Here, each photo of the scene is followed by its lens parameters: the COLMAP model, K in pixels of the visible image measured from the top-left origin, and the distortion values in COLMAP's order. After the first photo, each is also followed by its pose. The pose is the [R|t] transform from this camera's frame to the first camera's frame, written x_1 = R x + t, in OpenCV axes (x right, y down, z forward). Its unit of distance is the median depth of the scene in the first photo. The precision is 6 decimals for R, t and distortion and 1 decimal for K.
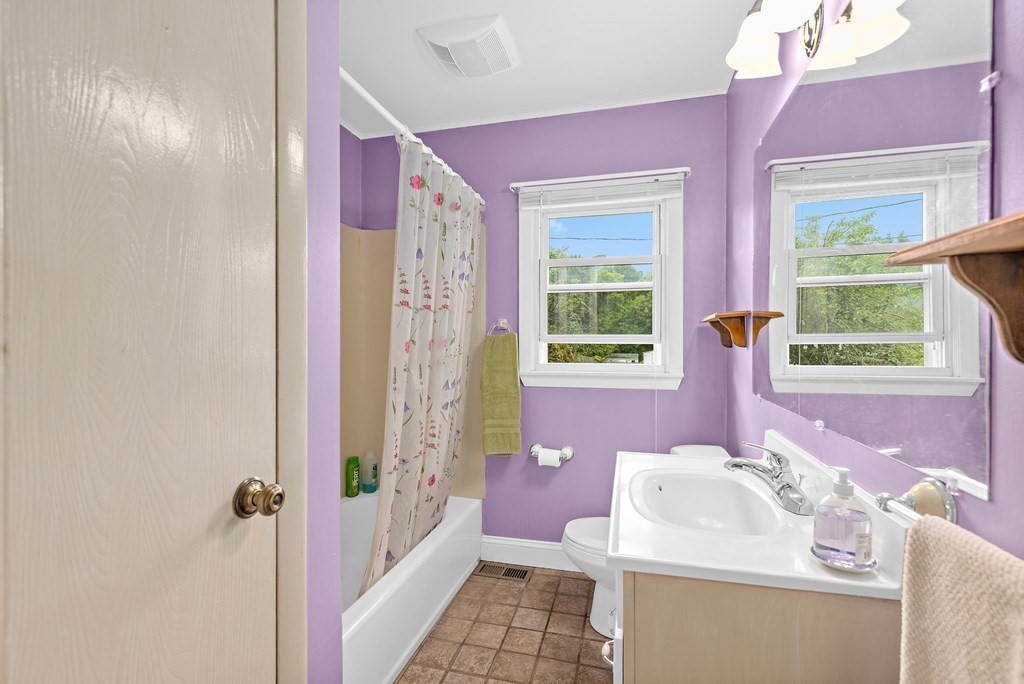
lens RADIAL K [[469.1, 0, 511.2], [0, 469.1, 341.9], [0, 0, 1]] dist [0.007931, -0.001809]
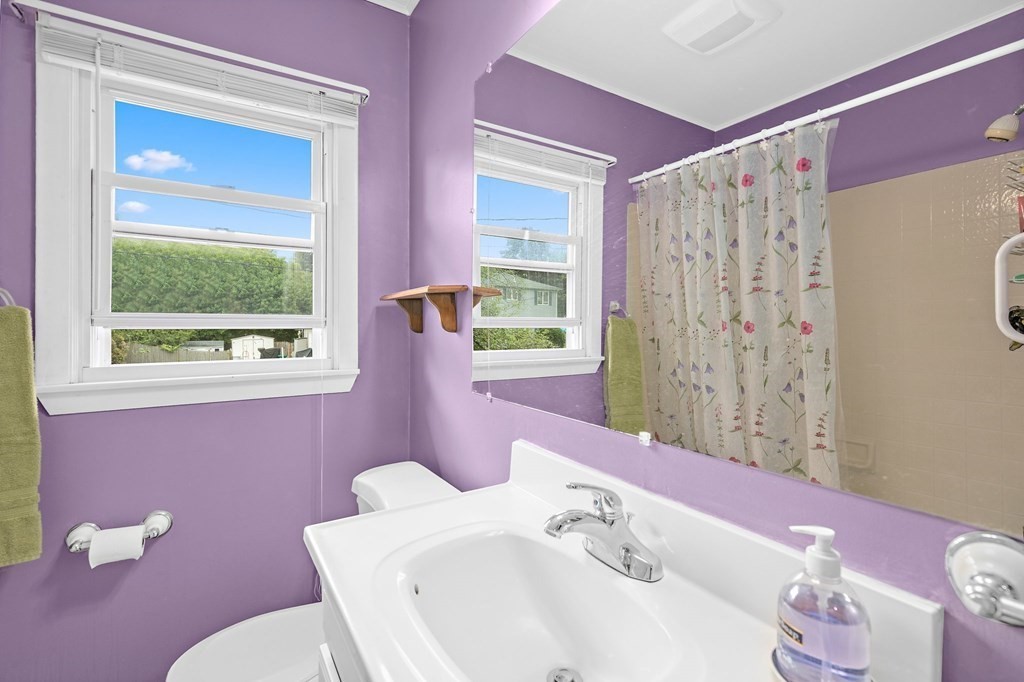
lens RADIAL K [[469.1, 0, 519.2], [0, 469.1, 324.8], [0, 0, 1]] dist [0.007931, -0.001809]
pose [[0.673324, 0.003759, 0.739338, -0.007475], [-0.000487, 0.999989, -0.004640, 0.001596], [-0.739348, 0.002764, 0.673318, 0.308062]]
